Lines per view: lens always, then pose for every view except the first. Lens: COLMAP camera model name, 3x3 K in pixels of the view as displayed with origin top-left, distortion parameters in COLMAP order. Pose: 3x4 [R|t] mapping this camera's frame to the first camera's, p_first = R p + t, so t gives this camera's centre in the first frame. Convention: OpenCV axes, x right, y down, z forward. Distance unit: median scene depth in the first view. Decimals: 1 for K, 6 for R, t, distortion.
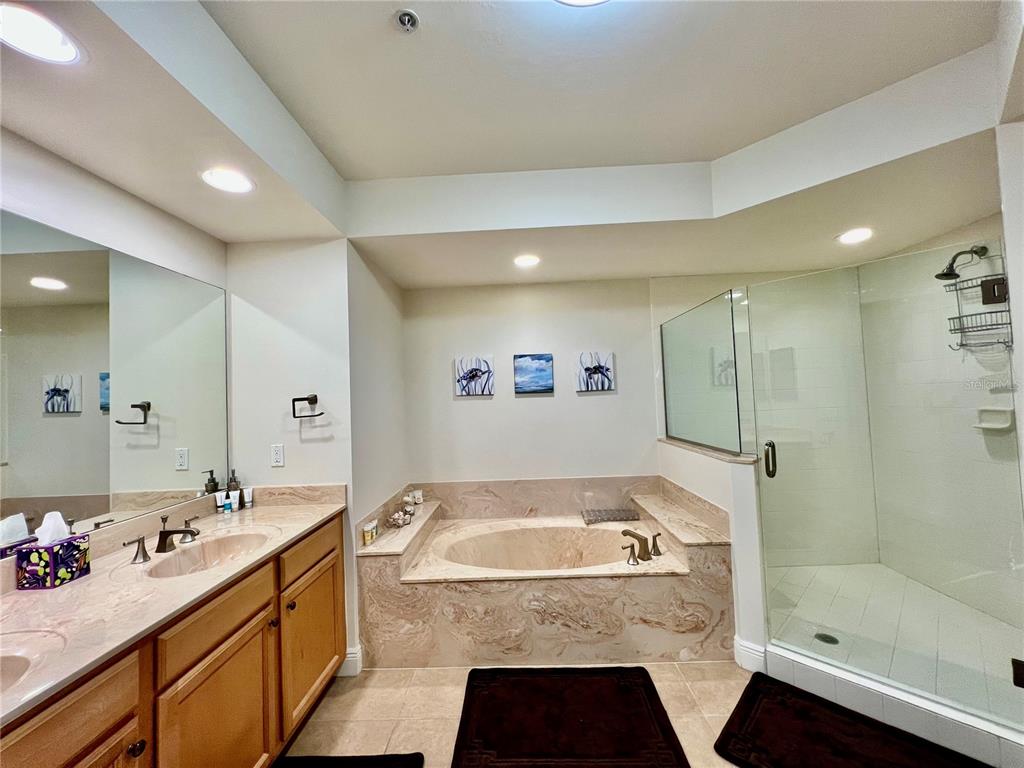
lens RADIAL K [[409.6, 0, 512.1], [0, 409.6, 385.8], [0, 0, 1]] dist [0.001641, -0.000098]
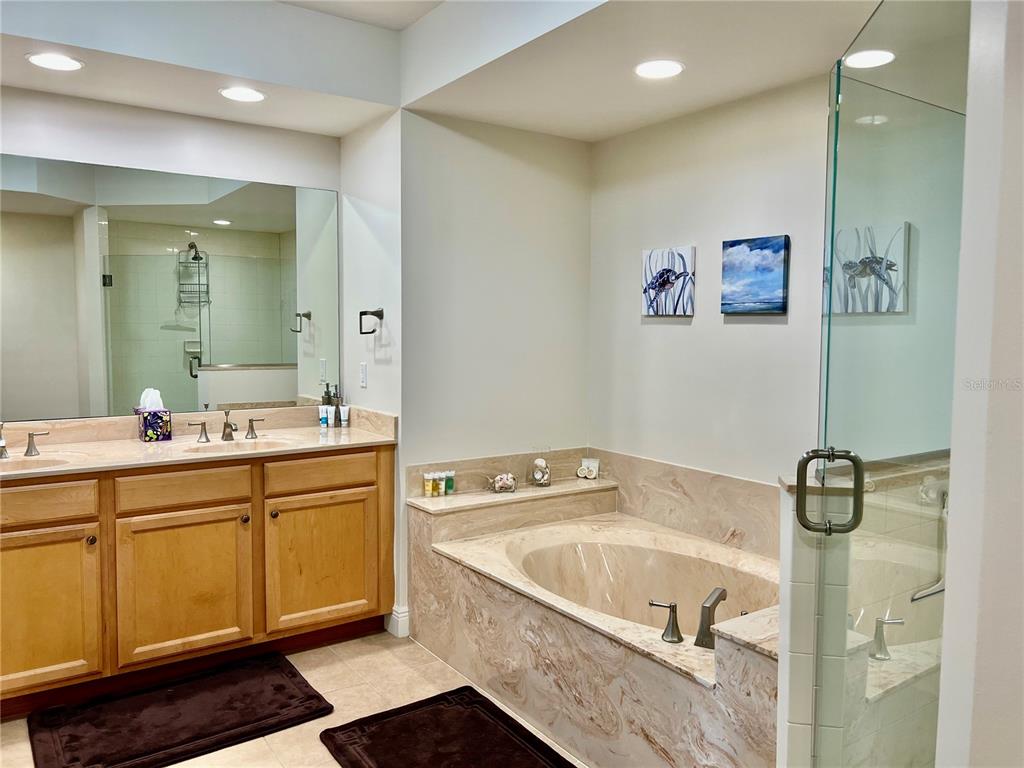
lens RADIAL K [[777.6, 0, 513.9], [0, 777.6, 380.9], [0, 0, 1]] dist [0.040109, -0.020516]
pose [[0.587216, 0.099452, -0.803297, 0.997383], [-0.006238, 0.992950, 0.118372, -0.021429], [0.809406, -0.064499, 0.583696, 0.269929]]
